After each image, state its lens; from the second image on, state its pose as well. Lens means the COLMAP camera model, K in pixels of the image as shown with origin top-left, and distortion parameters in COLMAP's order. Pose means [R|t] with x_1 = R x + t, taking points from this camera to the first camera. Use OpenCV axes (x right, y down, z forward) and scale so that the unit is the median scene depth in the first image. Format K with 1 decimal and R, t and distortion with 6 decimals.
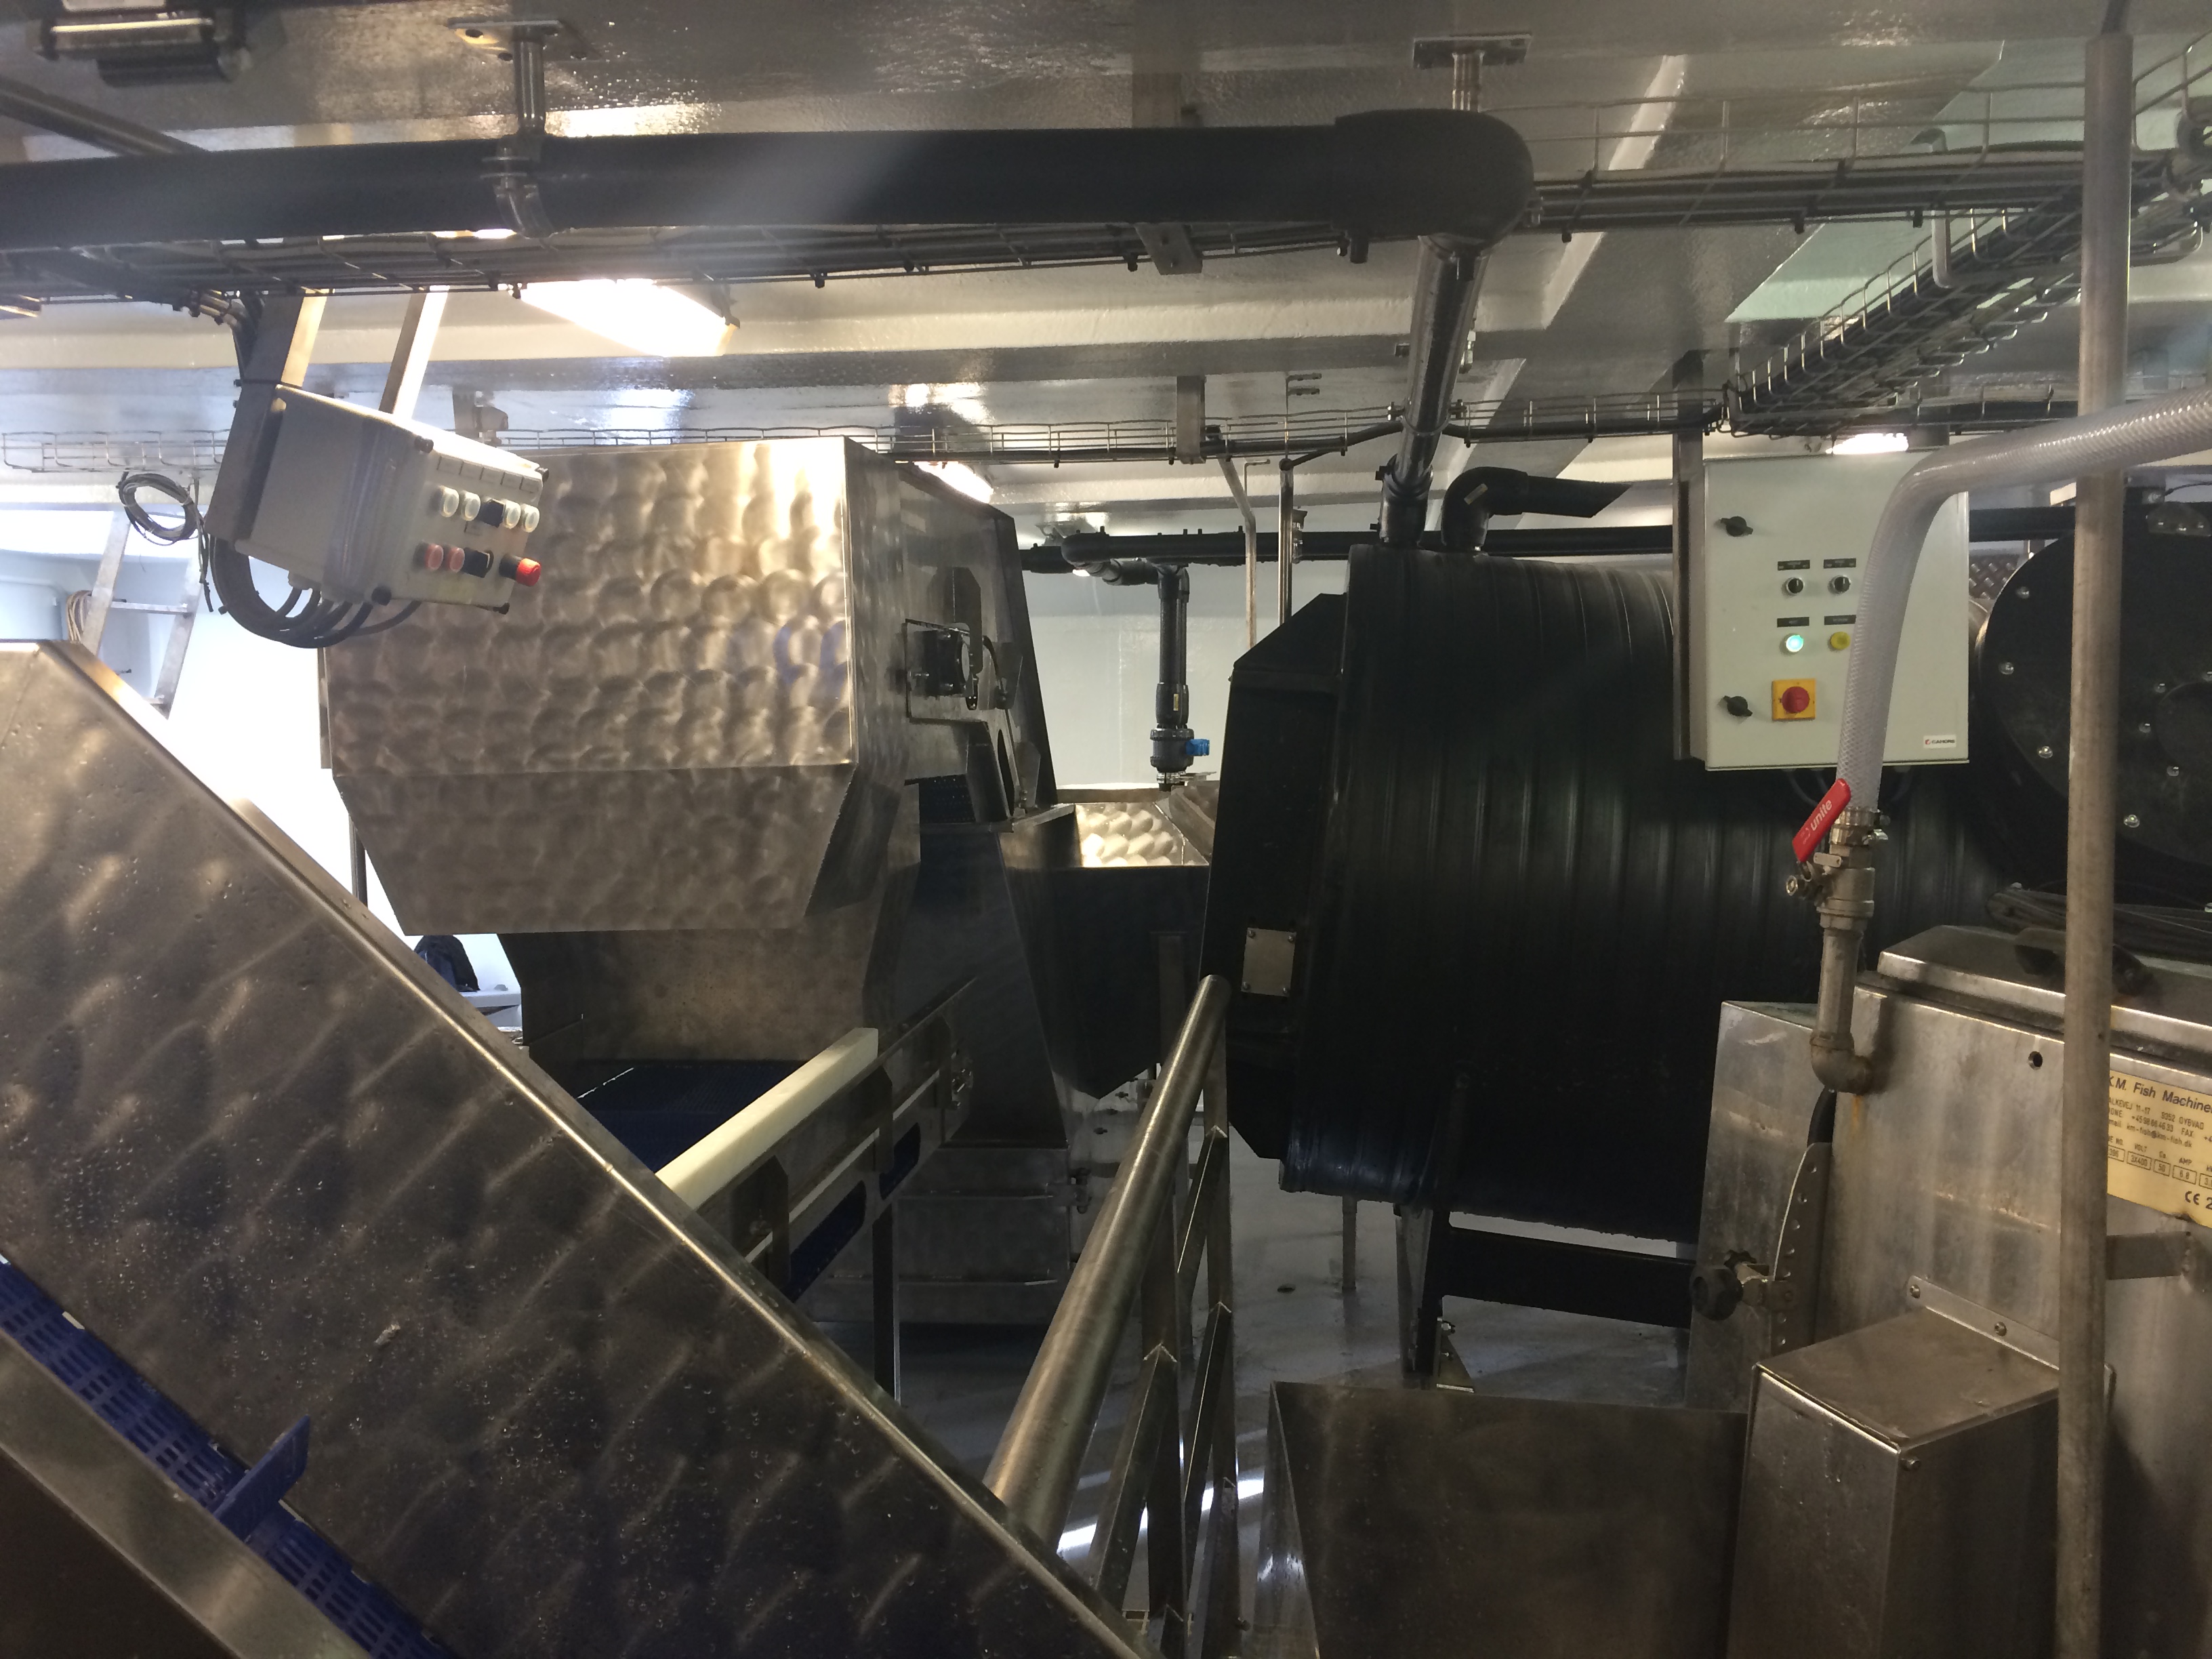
lens RADIAL K [[1891.2, 0, 1107.2], [0, 1891.2, 836.0], [0, 0, 1]] dist [0.102353, -0.145333]
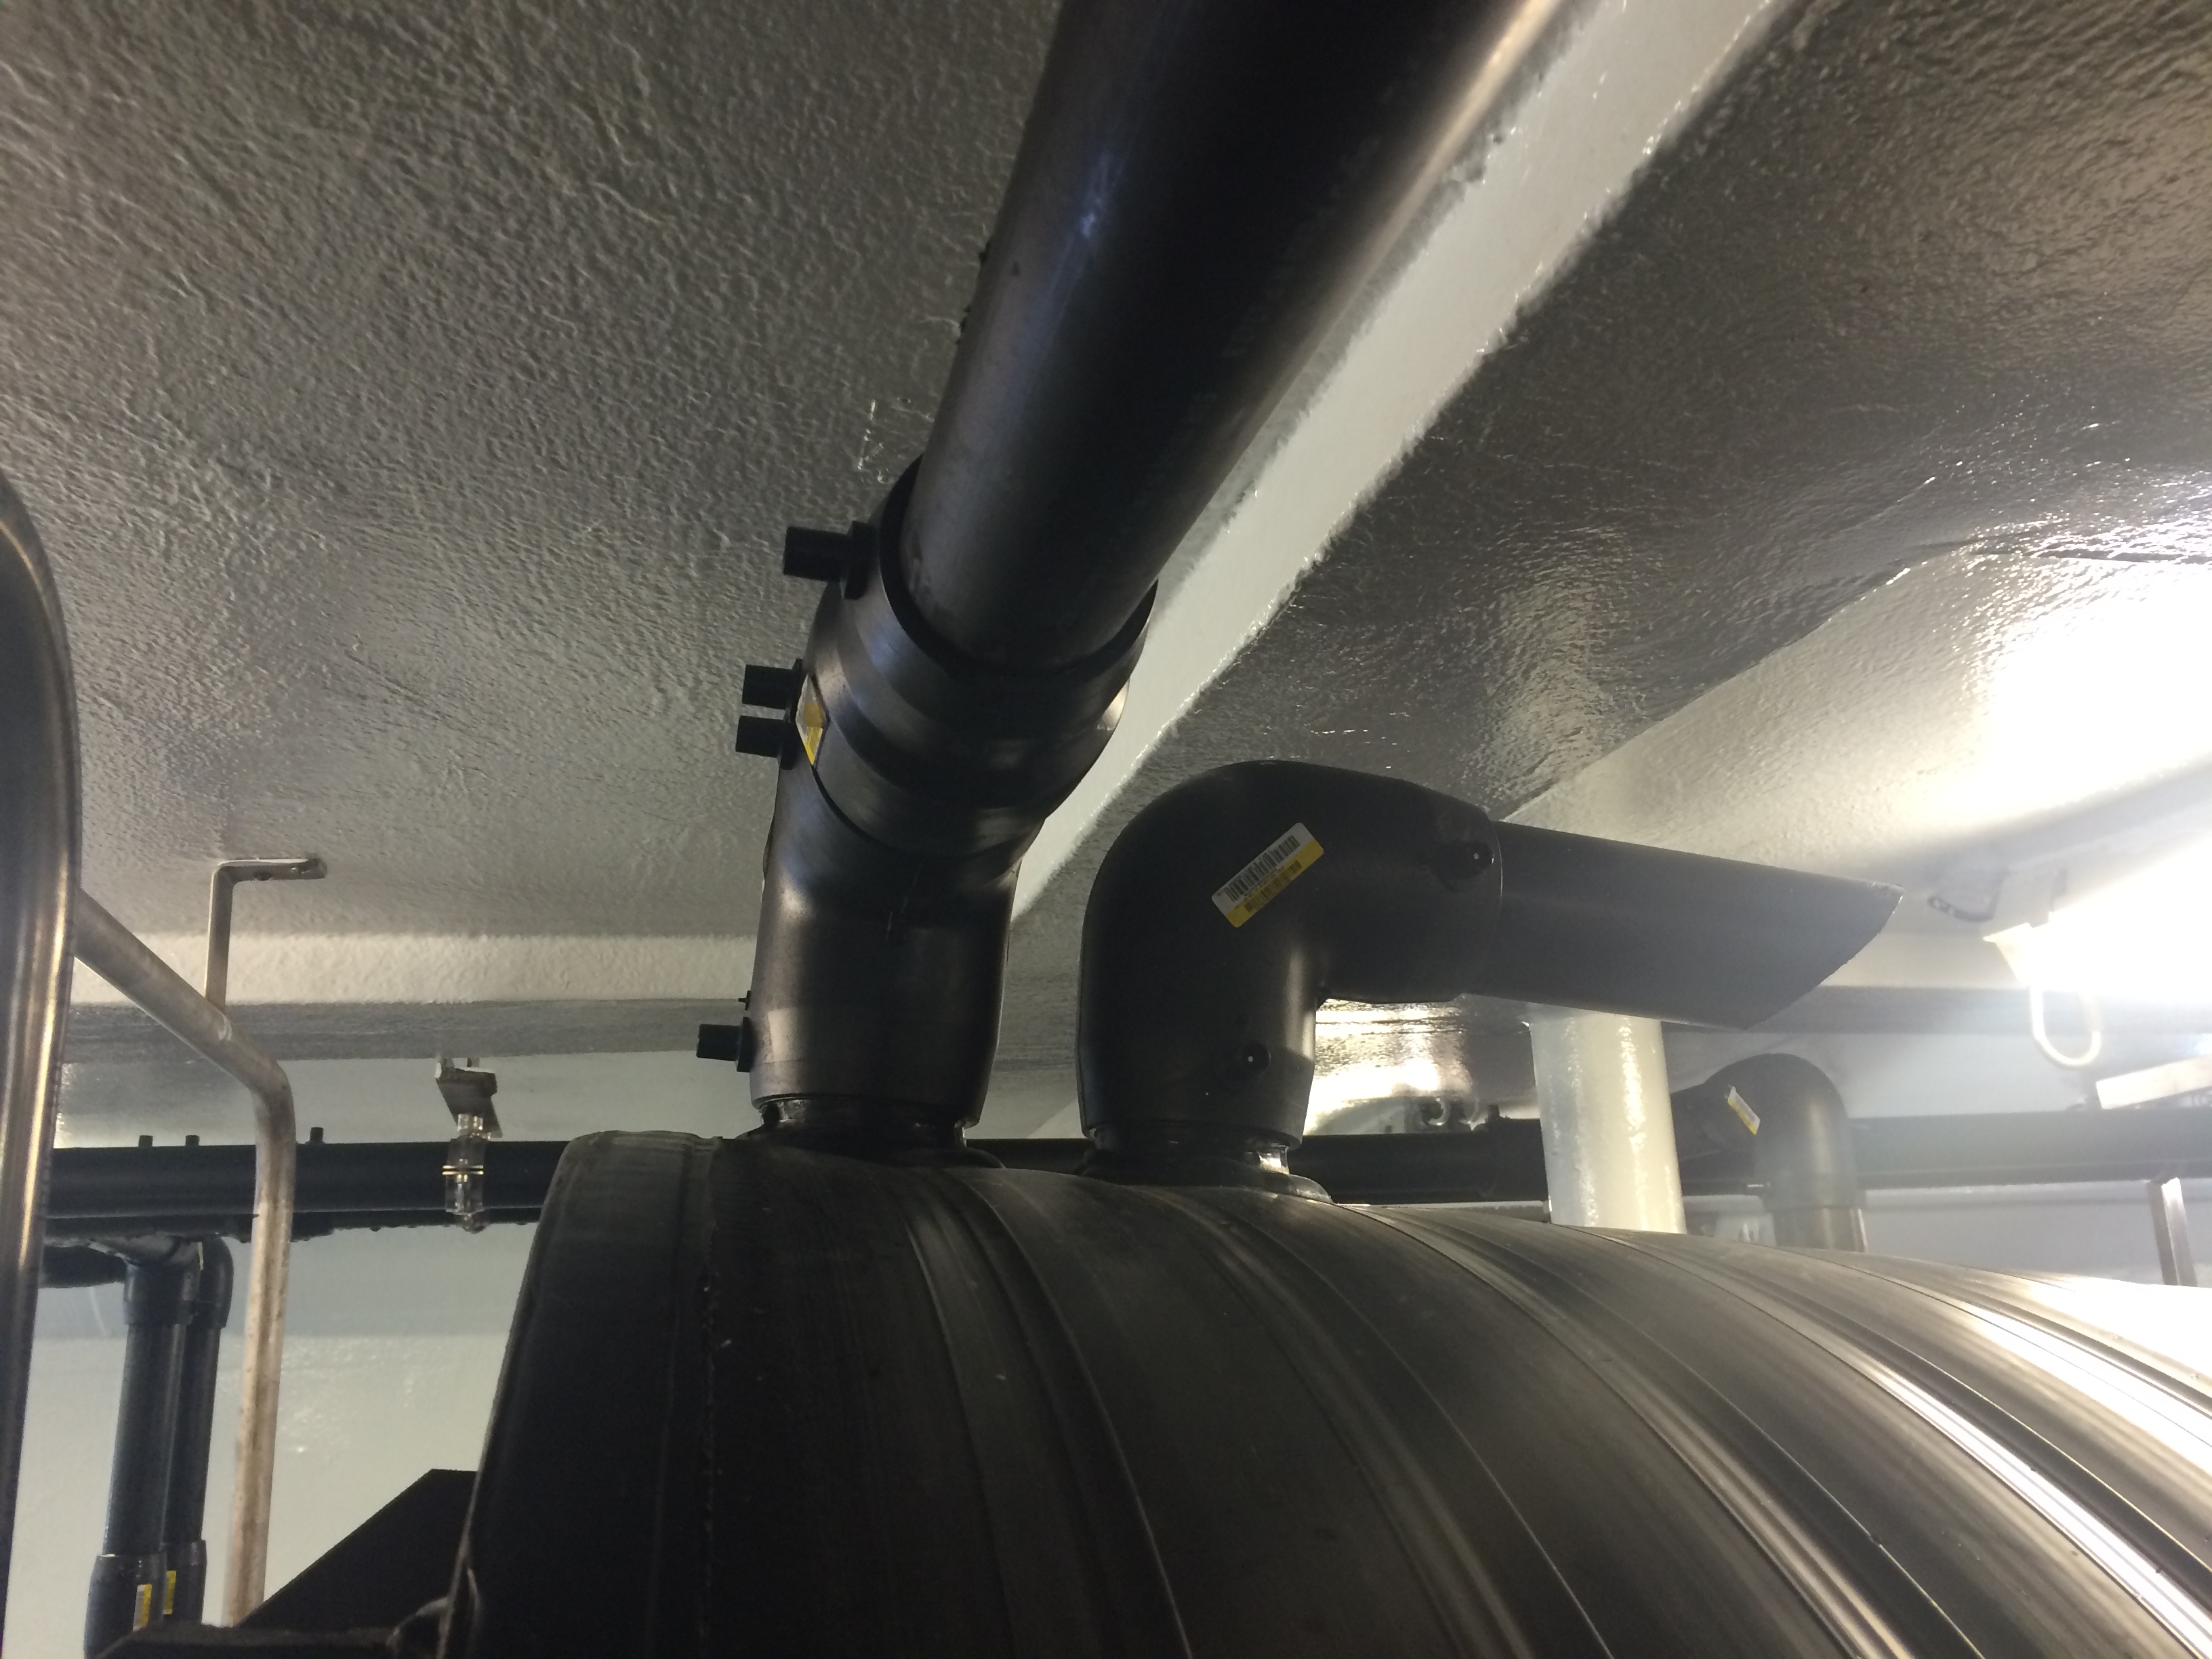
lens RADIAL K [[1891.2, 0, 1107.2], [0, 1891.2, 836.0], [0, 0, 1]] dist [0.102353, -0.145333]
pose [[0.938048, 0.064642, 0.340423, 0.096705], [0.052556, 0.944535, -0.324177, -0.104257], [-0.342497, 0.321985, 0.882622, 0.707822]]
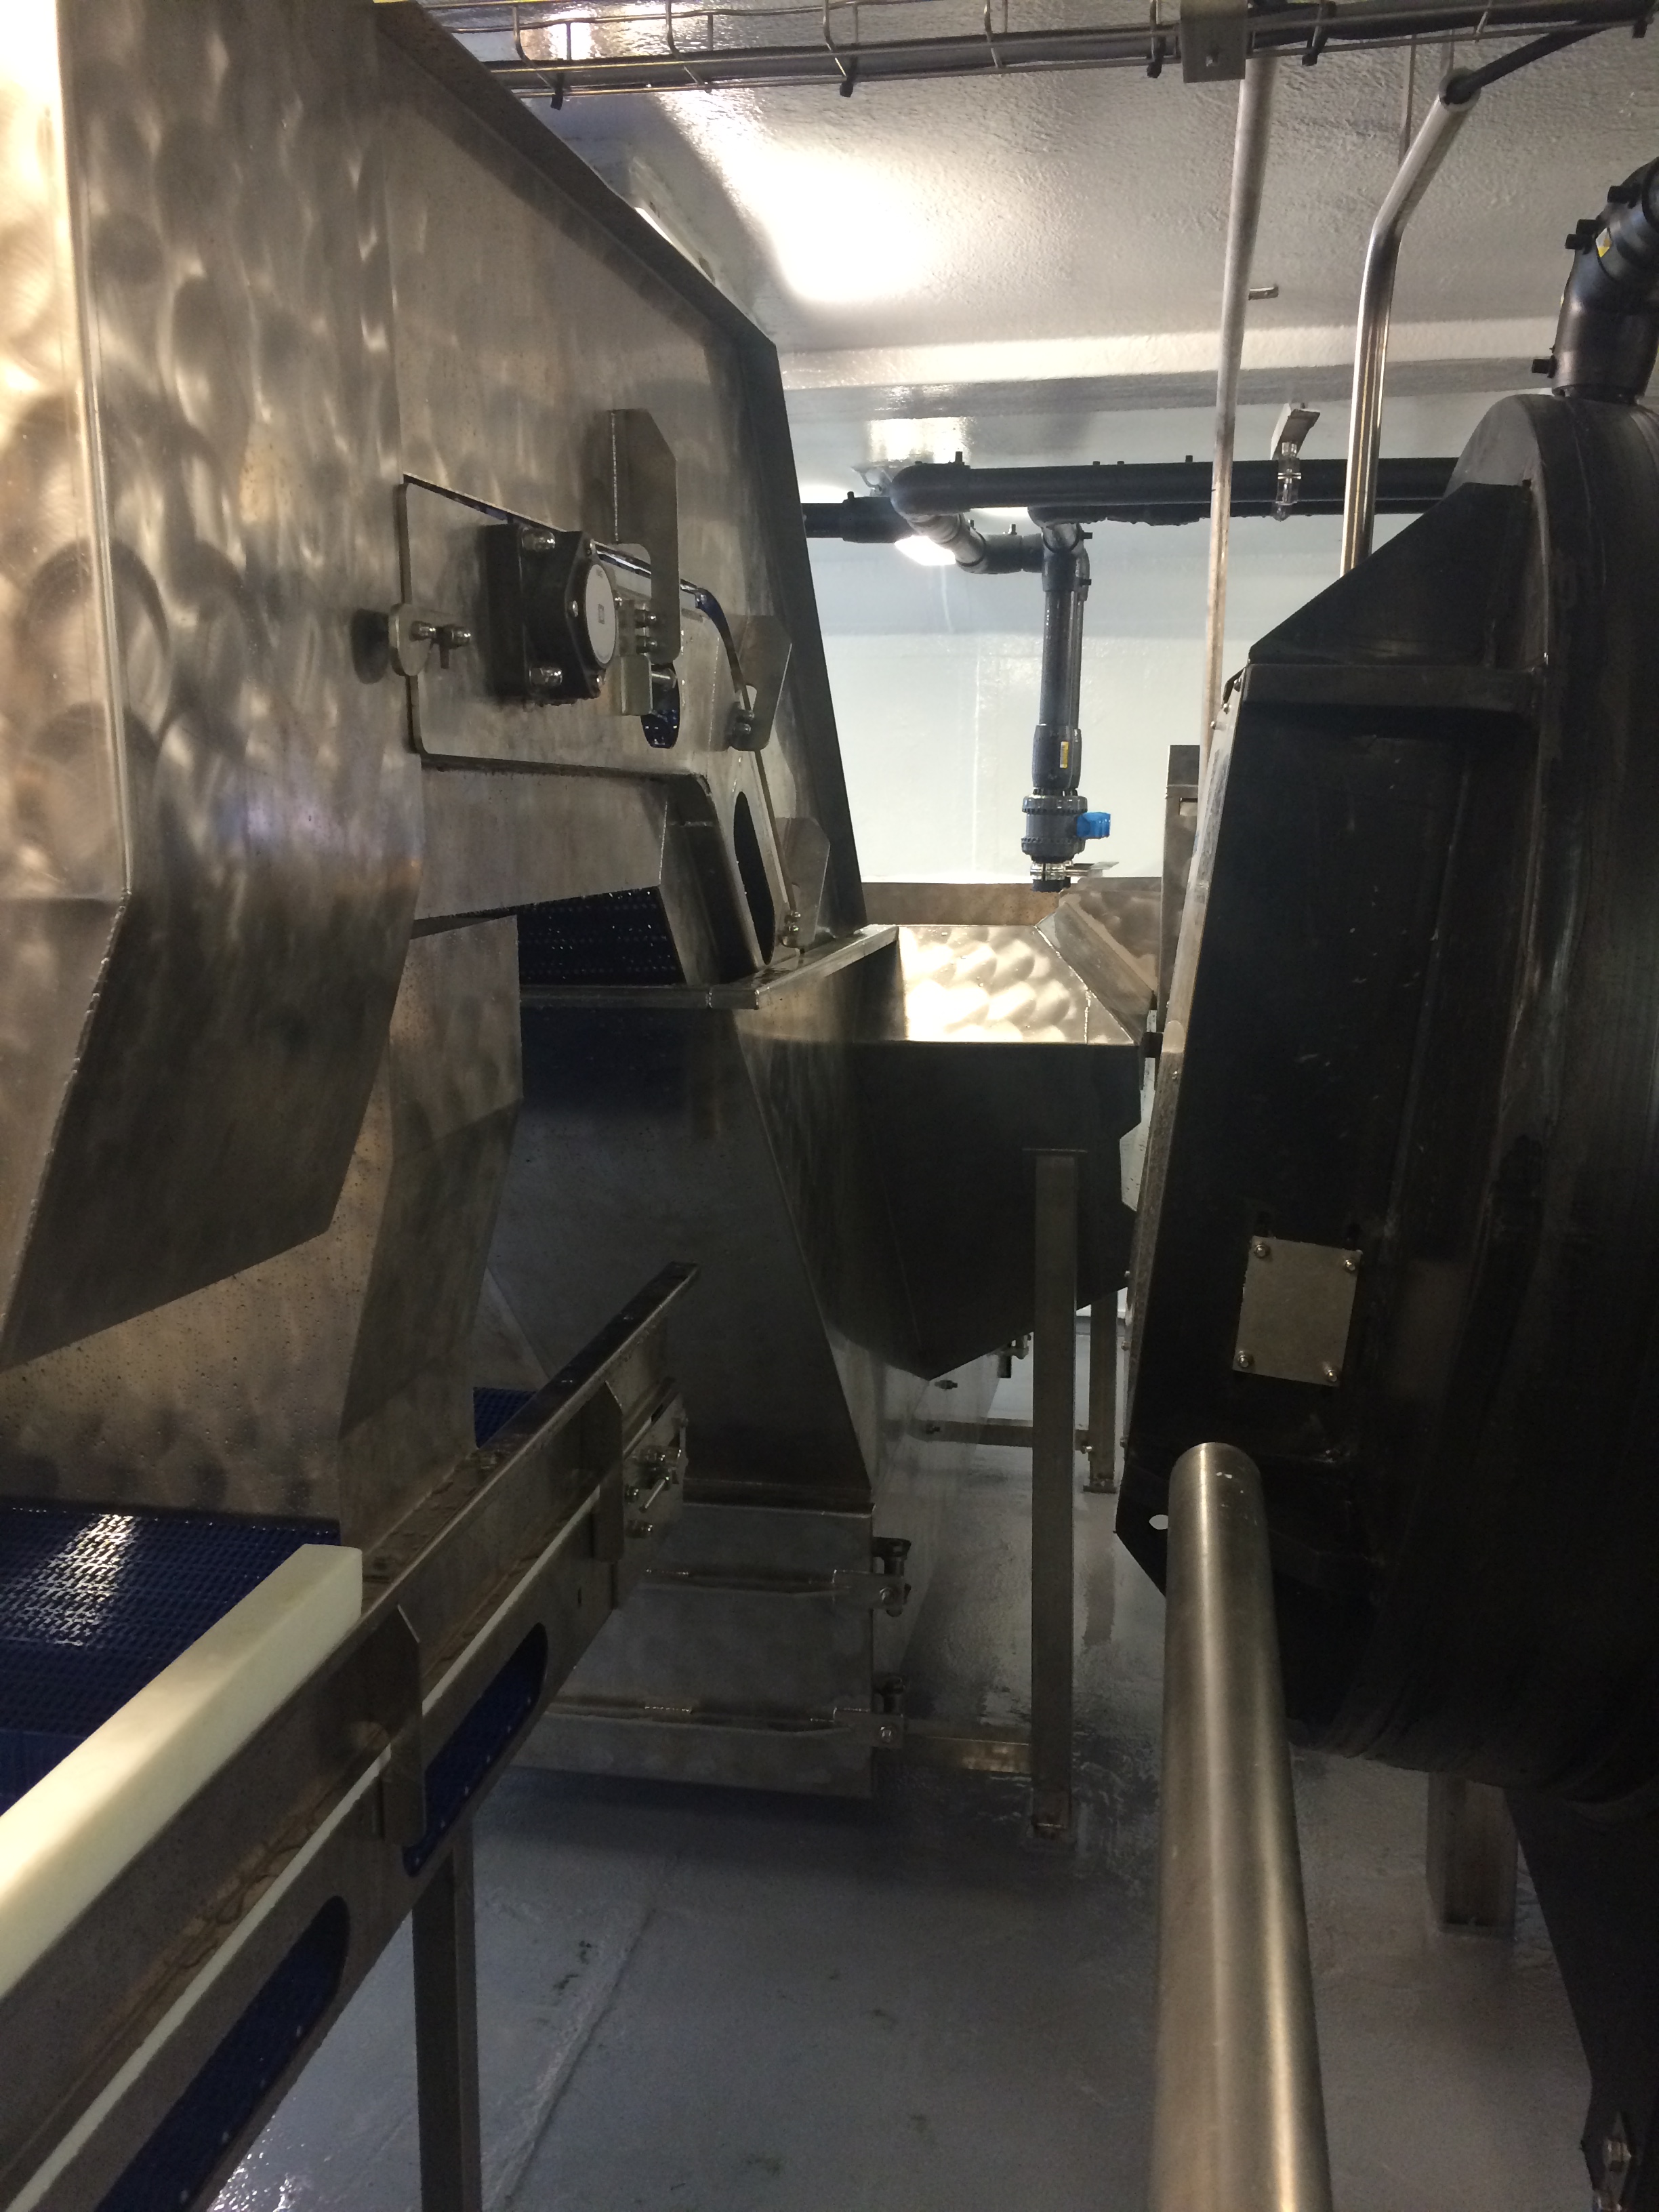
lens RADIAL K [[1891.2, 0, 841.2], [0, 1891.2, 1103.9], [0, 0, 1]] dist [0.102353, -0.145333]
pose [[0.998086, 0.027386, -0.055444, -0.000973], [-0.021369, 0.994100, 0.106346, -0.024503], [0.058030, -0.104957, 0.992782, 0.428697]]
